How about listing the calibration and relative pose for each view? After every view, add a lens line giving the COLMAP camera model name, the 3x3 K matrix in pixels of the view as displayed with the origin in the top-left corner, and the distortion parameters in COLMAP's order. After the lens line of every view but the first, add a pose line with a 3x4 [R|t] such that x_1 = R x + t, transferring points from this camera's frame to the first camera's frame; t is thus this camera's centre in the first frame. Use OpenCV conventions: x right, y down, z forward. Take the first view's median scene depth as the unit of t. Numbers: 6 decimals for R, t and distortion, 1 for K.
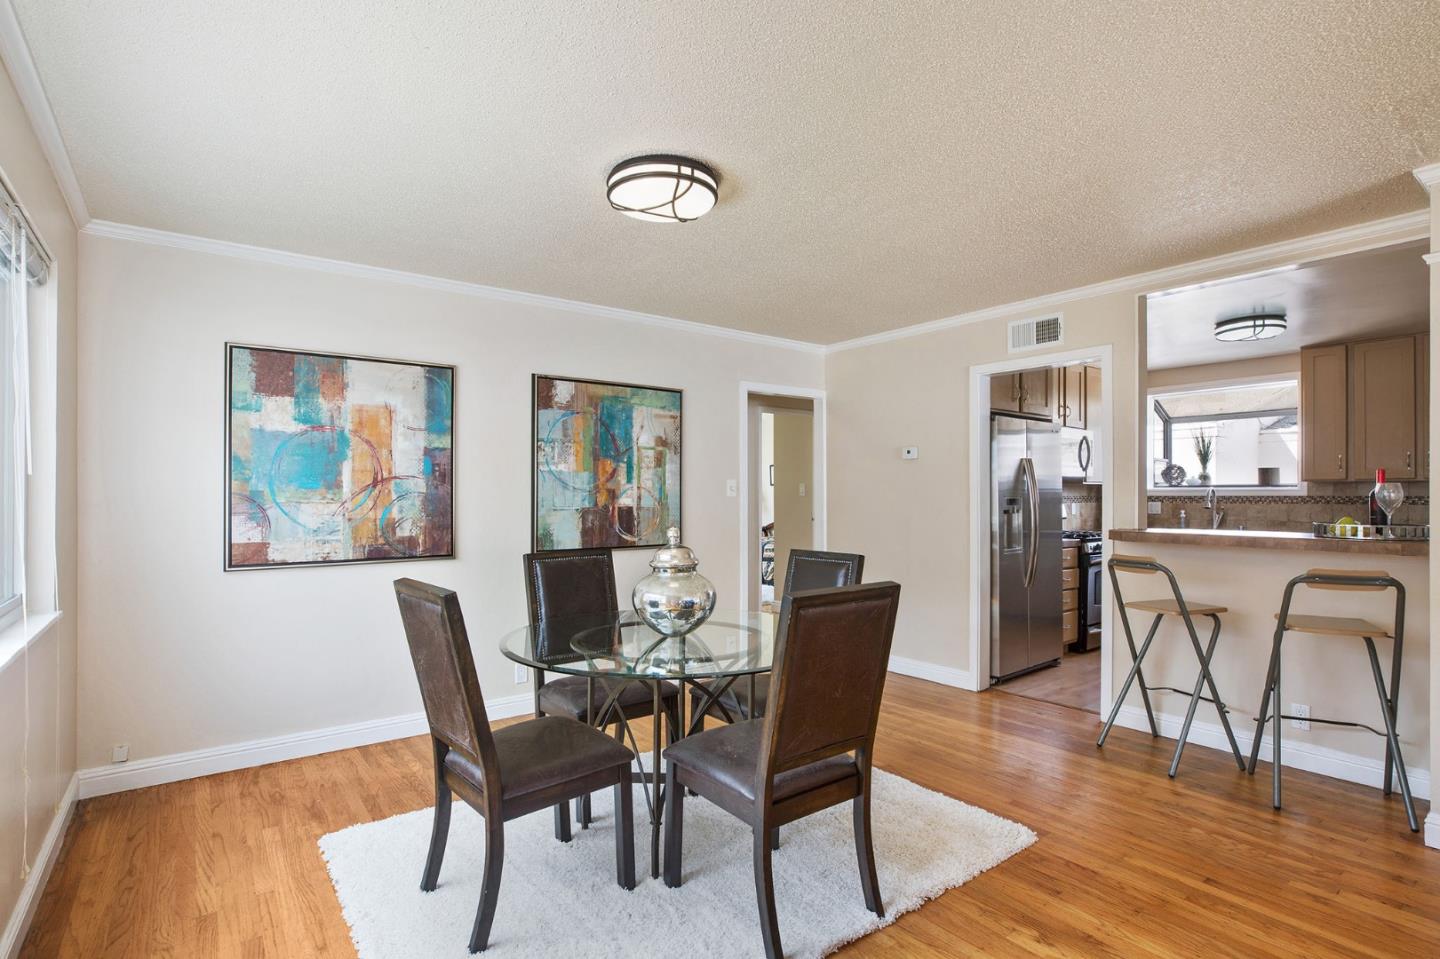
lens RADIAL K [[731.6, 0, 716.8], [0, 731.6, 485.1], [0, 0, 1]] dist [-0.012399, 0.000564]
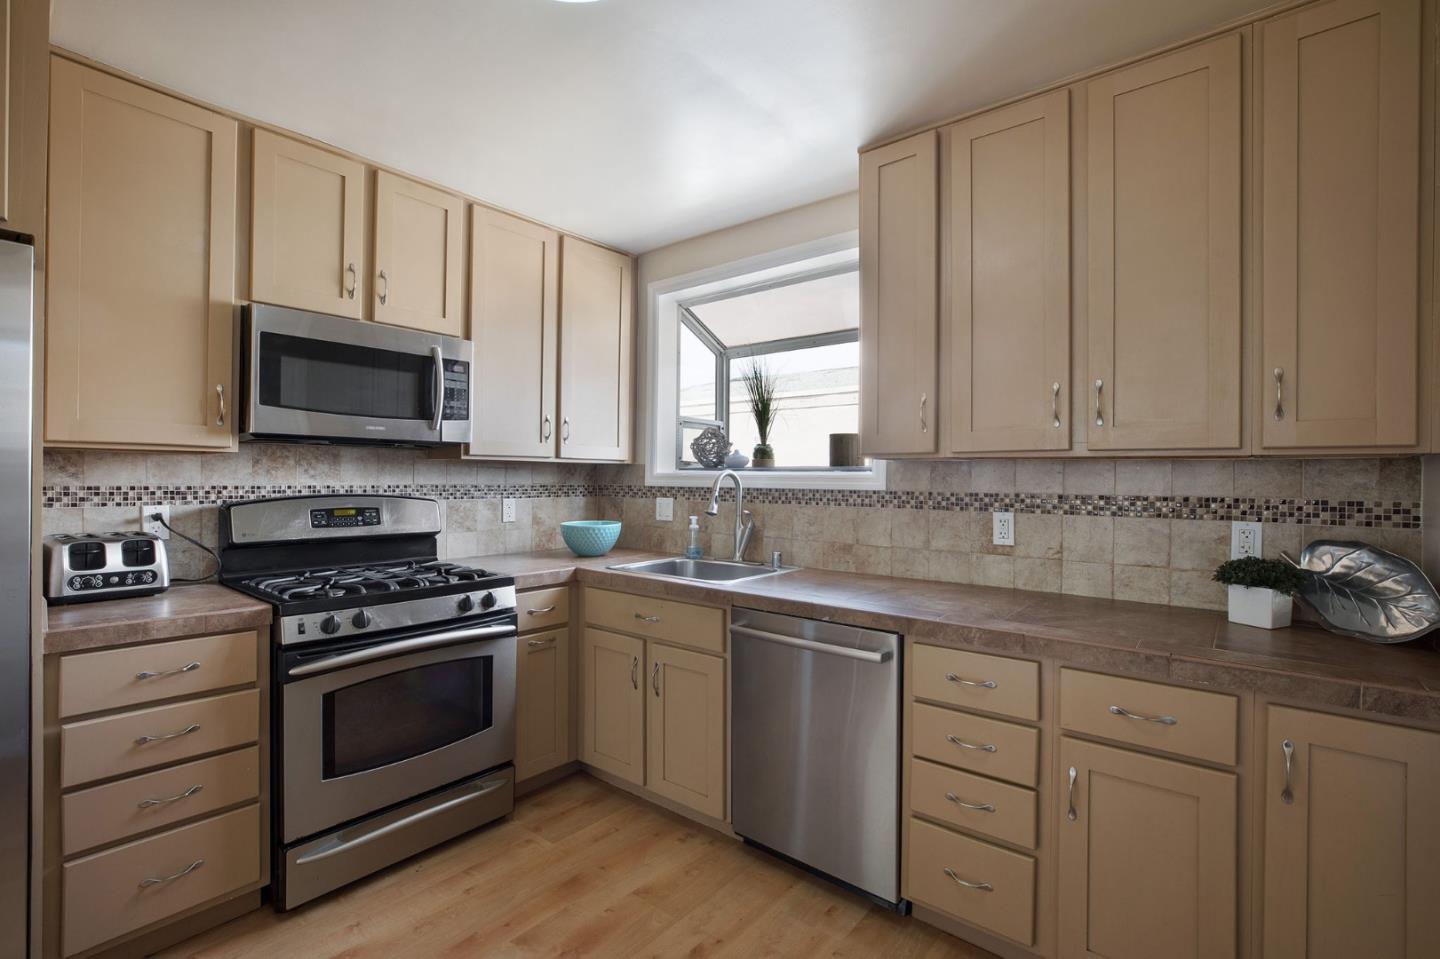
lens RADIAL K [[664.1, 0, 723.3], [0, 664.1, 473.9], [0, 0, 1]] dist [-0.003497, 0.000199]
pose [[0.982052, 0.012789, 0.188175, 0.733258], [-0.013679, 0.999901, 0.003432, 0.004822], [-0.188113, -0.005945, 0.982129, 0.700395]]
